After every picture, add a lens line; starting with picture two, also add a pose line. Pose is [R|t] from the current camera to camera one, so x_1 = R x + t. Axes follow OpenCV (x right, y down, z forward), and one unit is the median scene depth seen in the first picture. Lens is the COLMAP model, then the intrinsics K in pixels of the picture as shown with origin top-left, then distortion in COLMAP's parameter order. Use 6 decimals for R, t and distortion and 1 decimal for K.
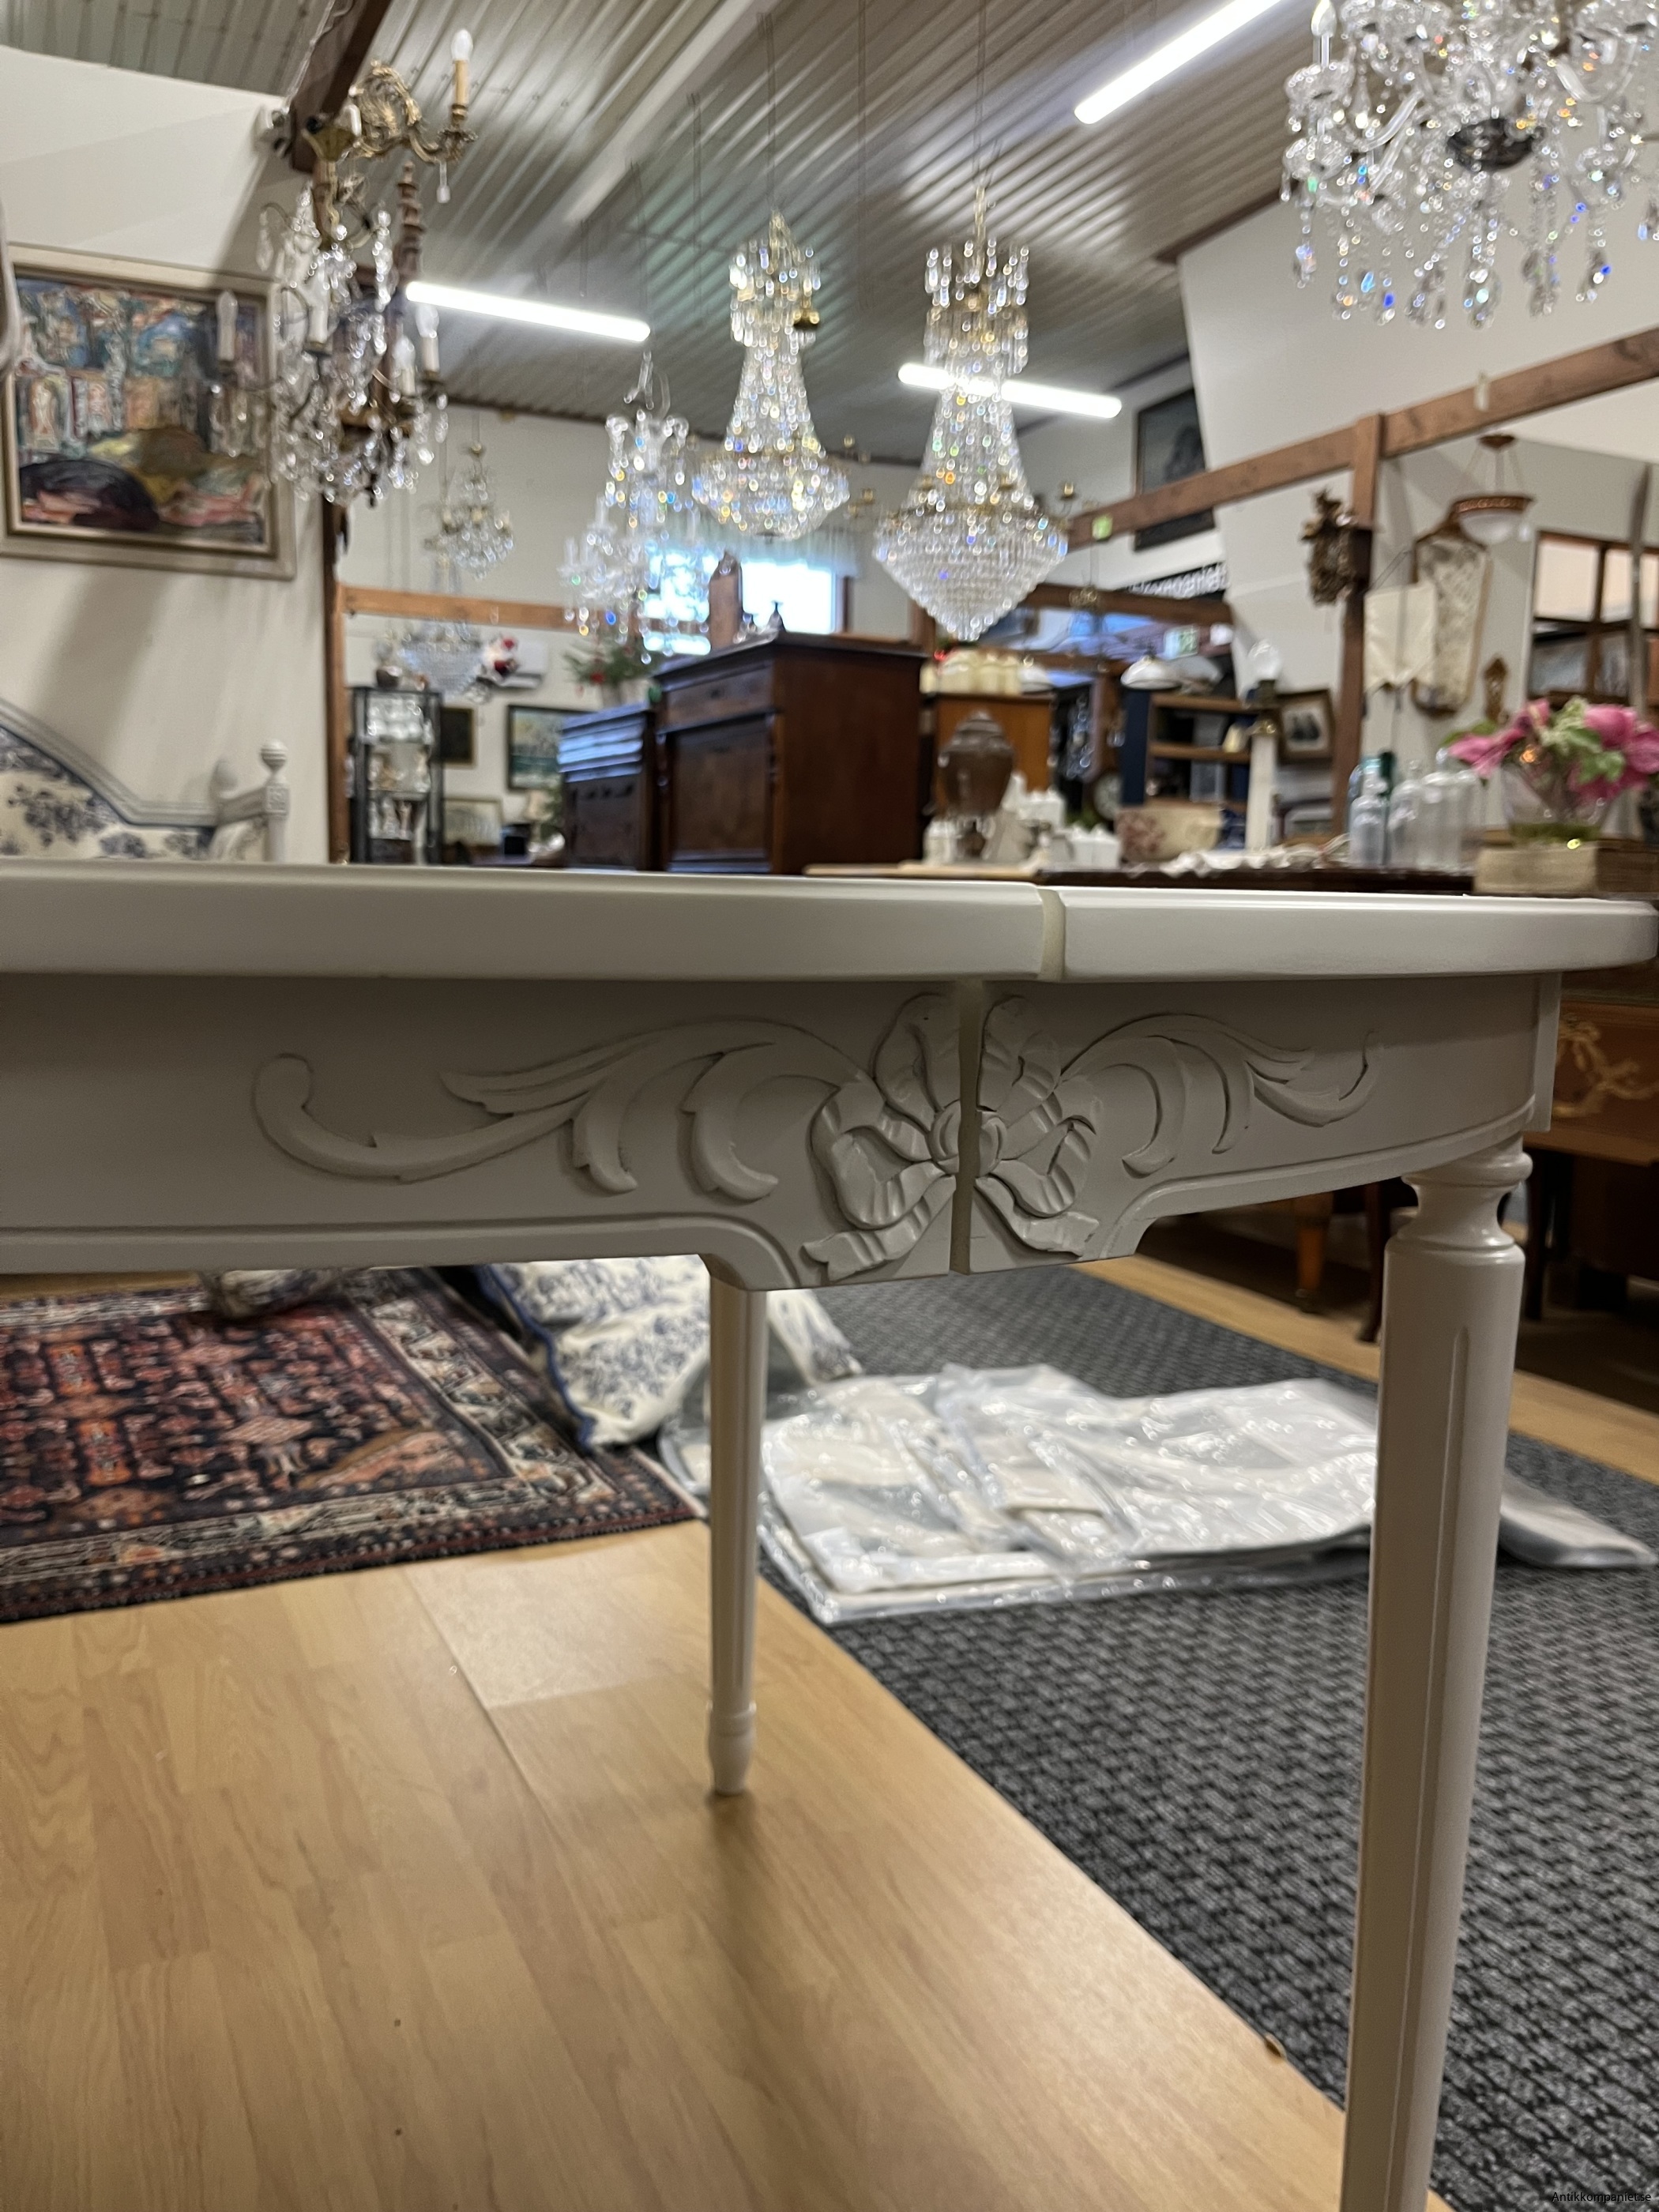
lens RADIAL K [[1658.5, 0, 819.3], [0, 1658.5, 1135.0], [0, 0, 1]] dist [0.051913, -0.082989]
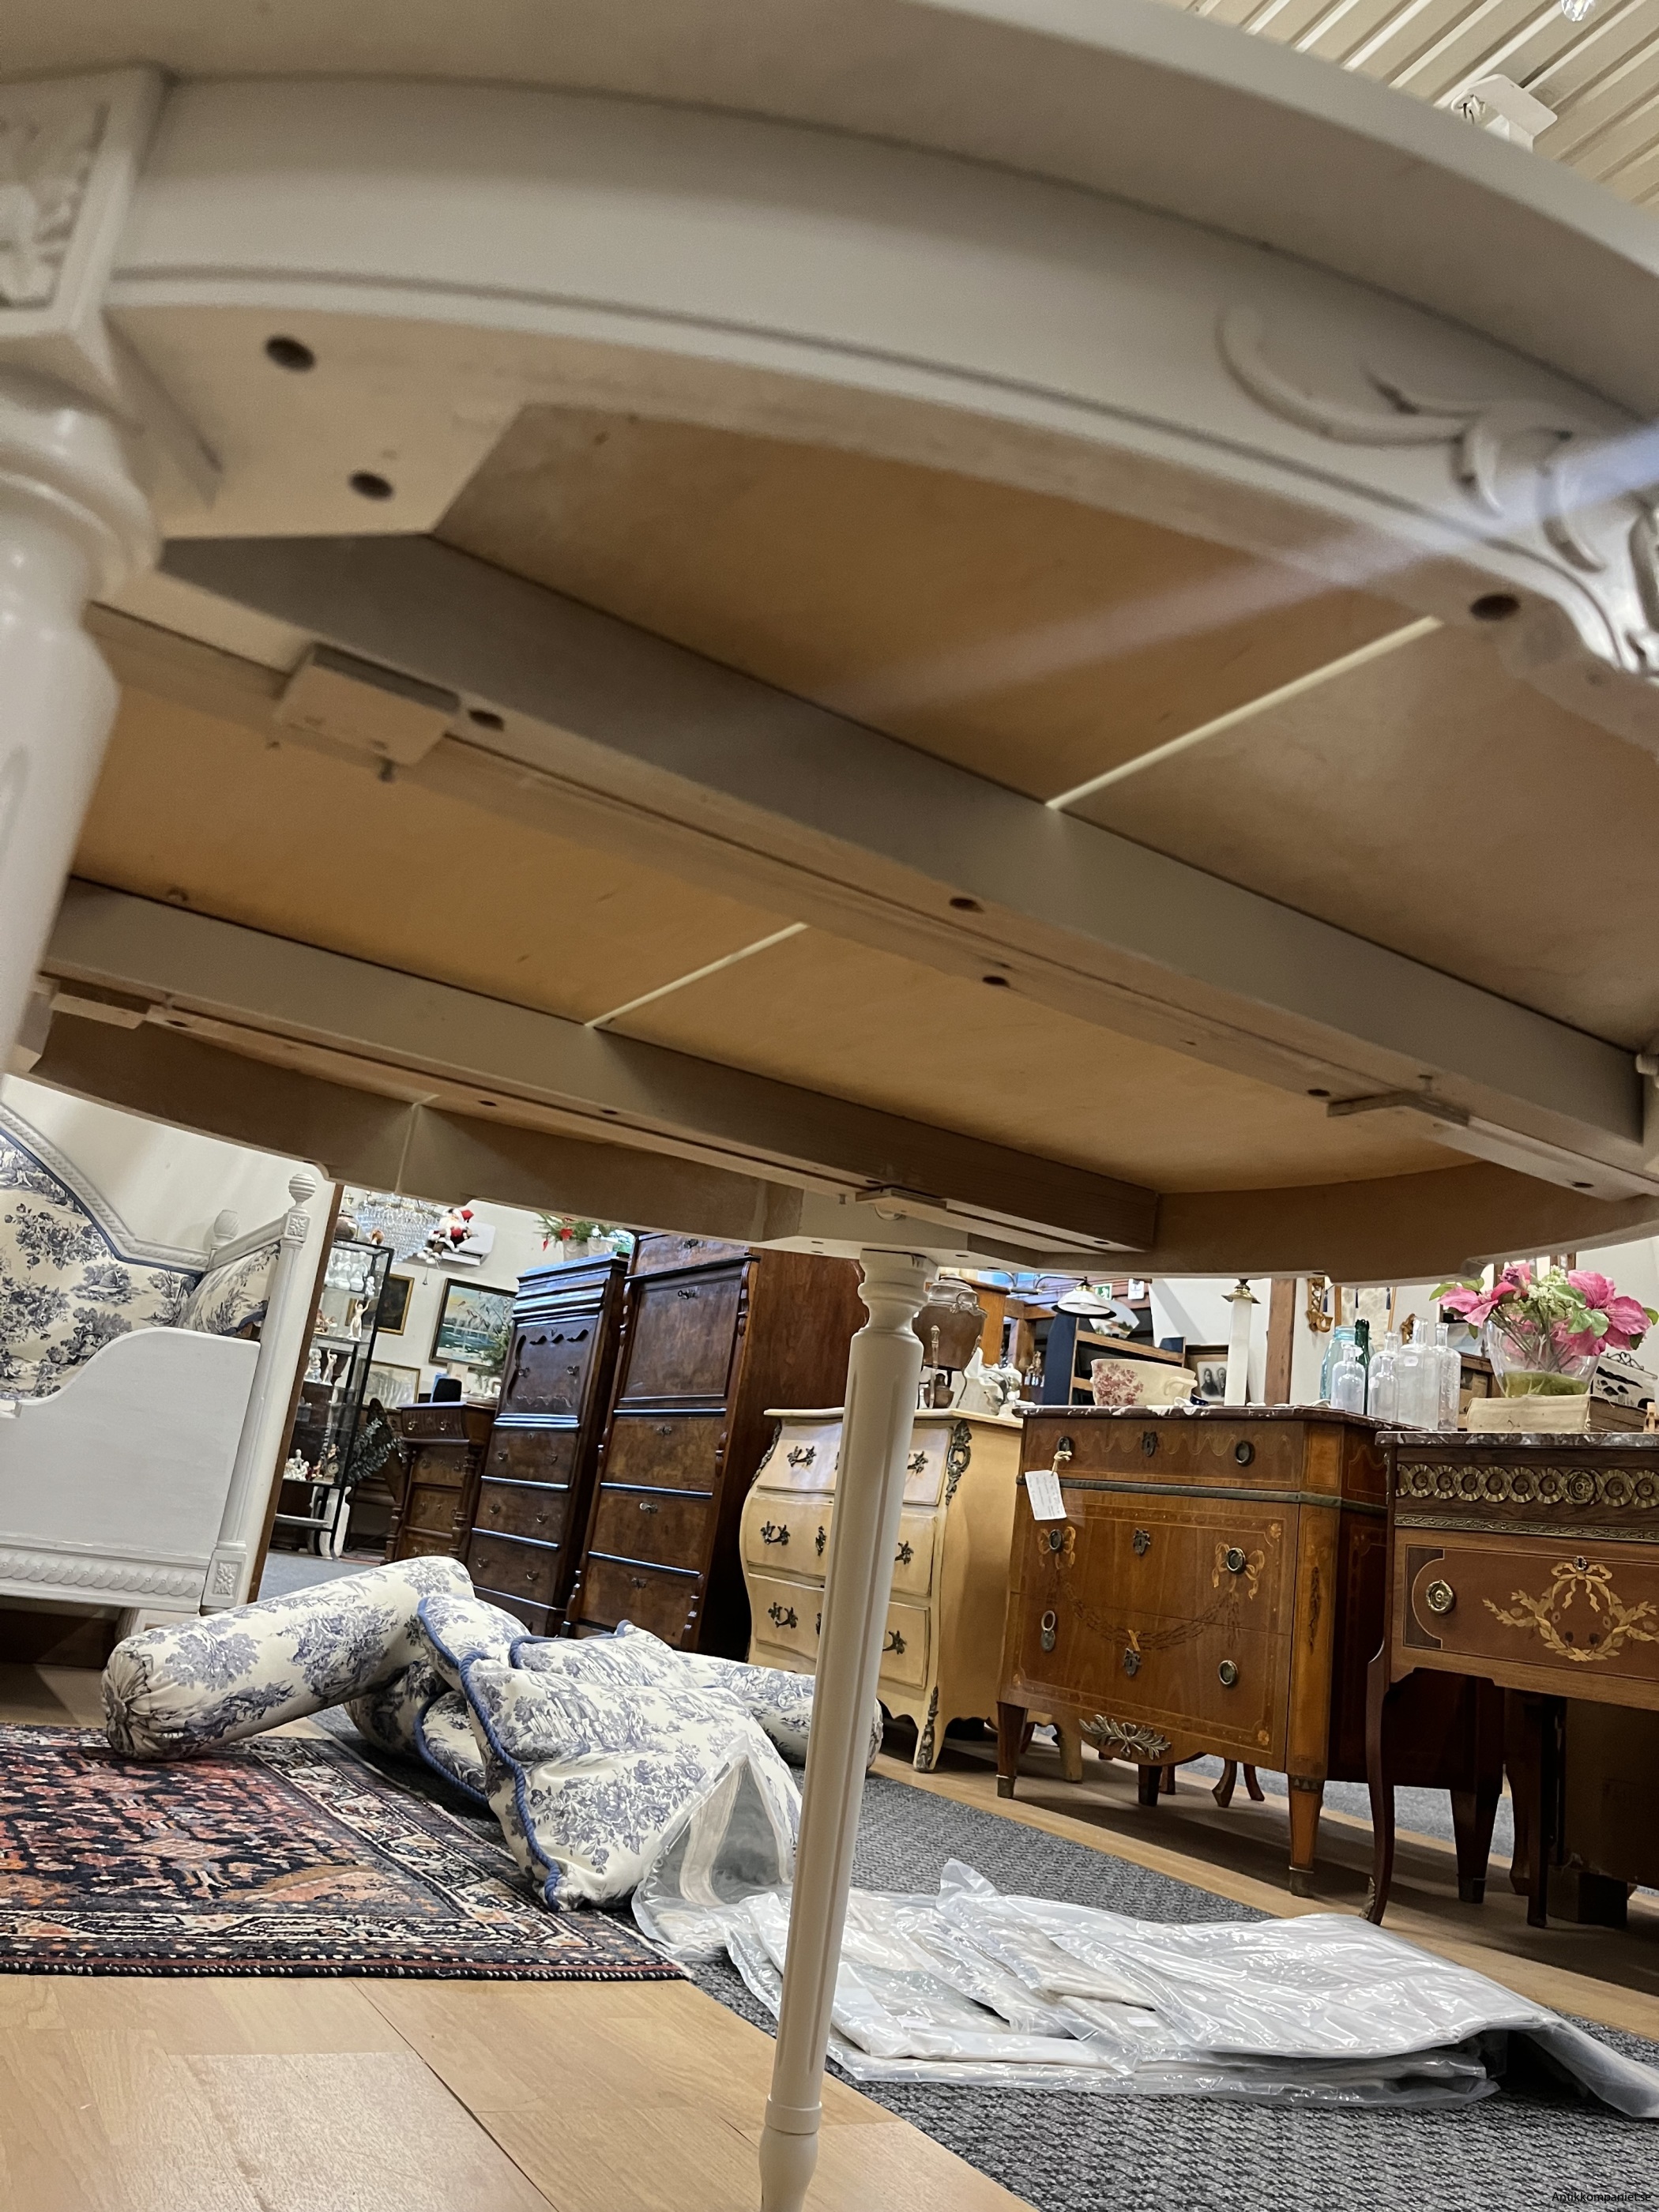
lens RADIAL K [[1658.5, 0, 838.2], [0, 1658.5, 1103.7], [0, 0, 1]] dist [0.051913, -0.082989]
pose [[0.990953, 0.124433, 0.050292, -0.068857], [-0.094706, 0.913824, -0.394913, 0.109644], [-0.095098, 0.386577, 0.917341, 0.017975]]
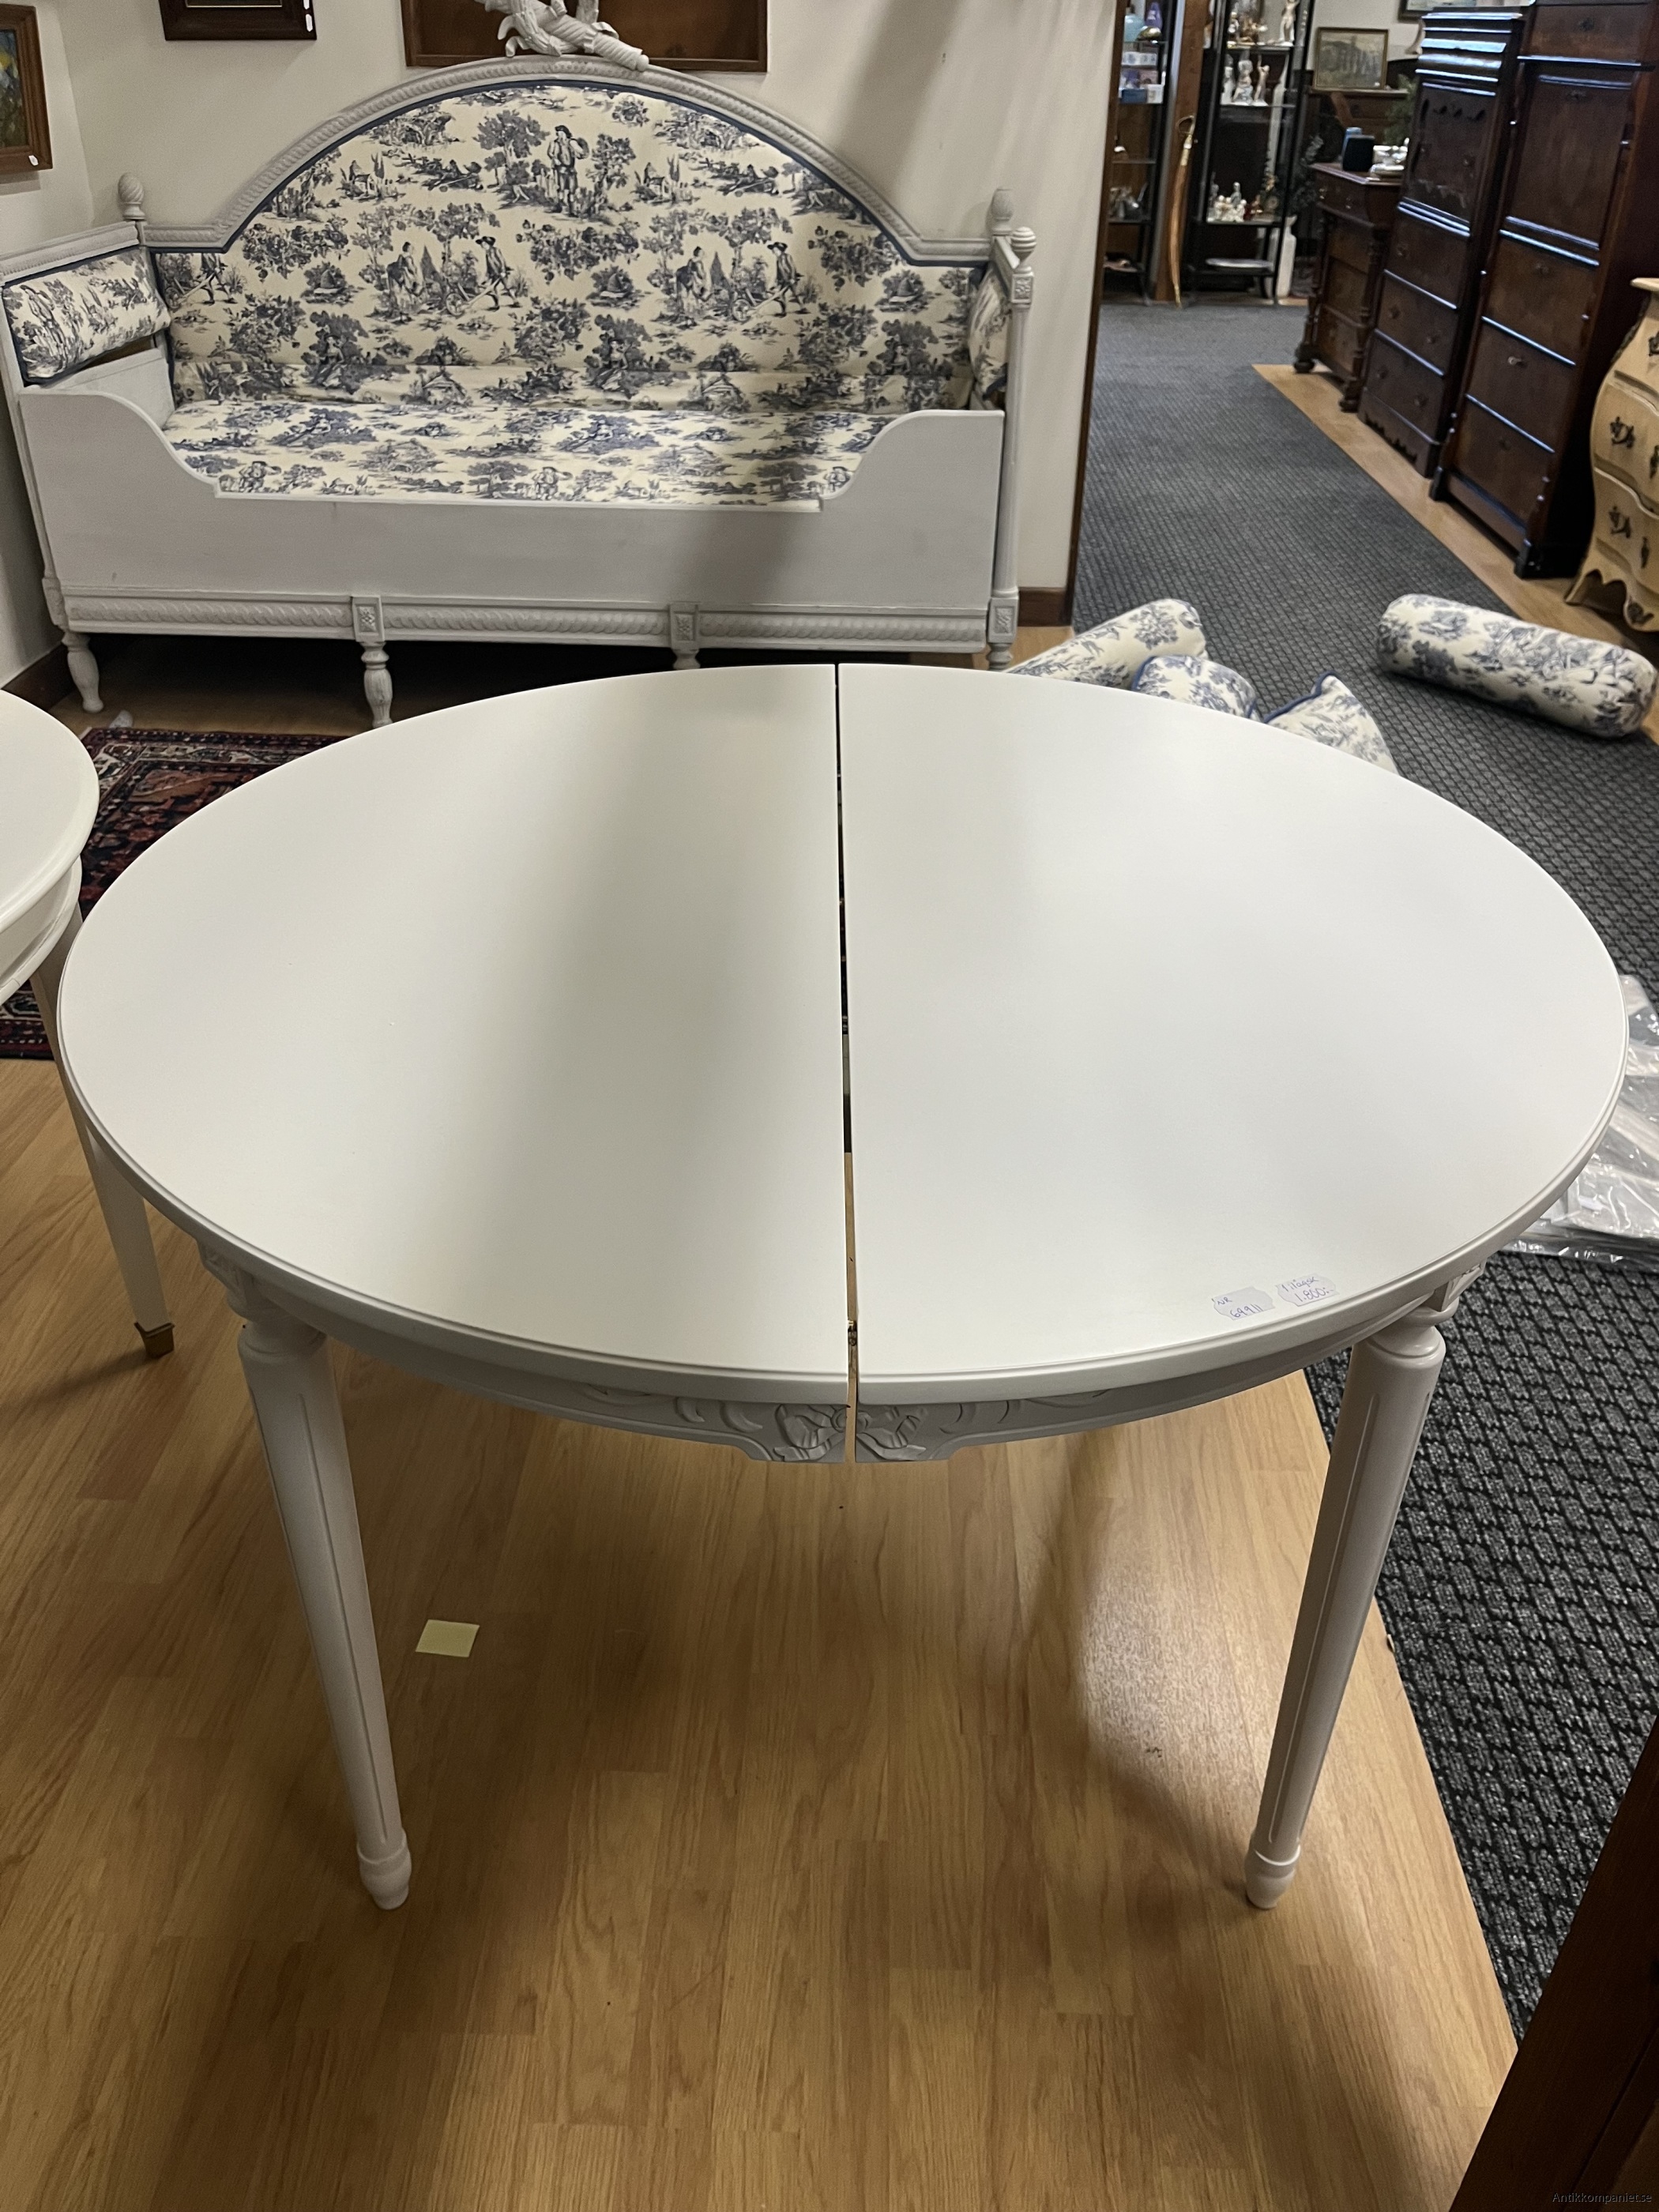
lens RADIAL K [[1658.5, 0, 830.5], [0, 1658.5, 1122.1], [0, 0, 1]] dist [0.051913, -0.082989]
pose [[0.887204, 0.238867, -0.394730, 0.120089], [-0.056866, 0.905637, 0.420224, -0.181933], [0.457860, -0.350377, 0.817068, -0.105632]]
